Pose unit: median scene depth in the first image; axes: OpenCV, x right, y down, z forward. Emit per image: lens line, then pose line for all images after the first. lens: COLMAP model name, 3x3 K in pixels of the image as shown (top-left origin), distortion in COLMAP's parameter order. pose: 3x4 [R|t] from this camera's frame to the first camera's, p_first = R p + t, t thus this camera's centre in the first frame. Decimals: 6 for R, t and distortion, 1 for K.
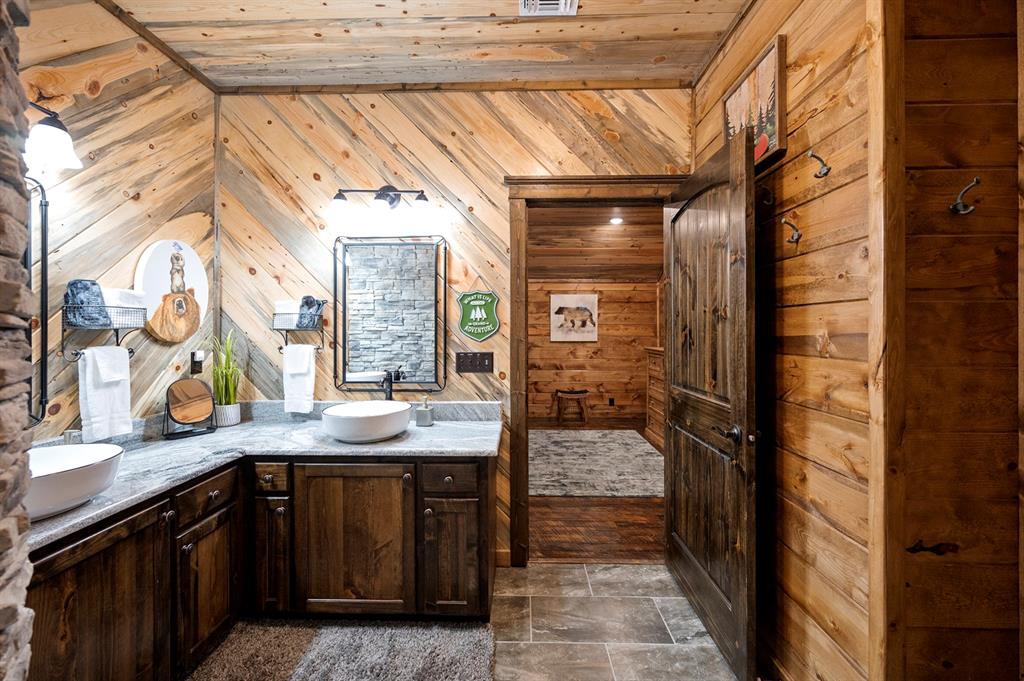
lens RADIAL K [[406.3, 0, 512.0], [0, 406.3, 336.3], [0, 0, 1]] dist [-0.000504, -0.000341]
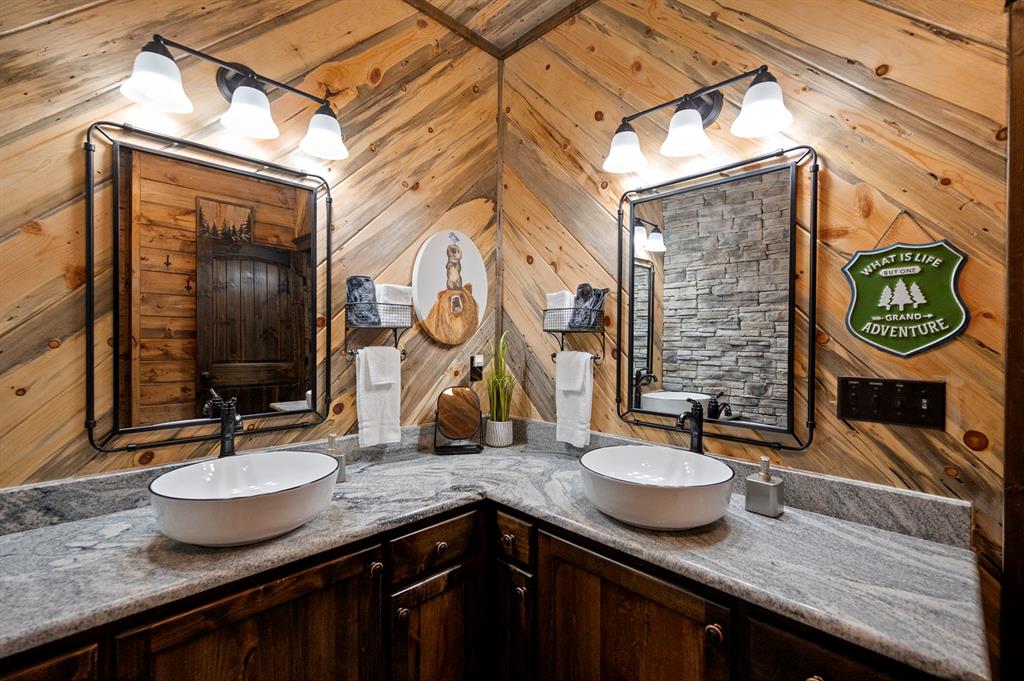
lens RADIAL K [[436.2, 0, 511.1], [0, 436.2, 338.1], [0, 0, 1]] dist [-0.001711, 0.000043]
pose [[0.718297, 0.007648, -0.695695, -0.062151], [-0.020931, 0.999725, -0.010620, 0.007504], [0.695422, 0.022189, 0.718259, 0.383415]]
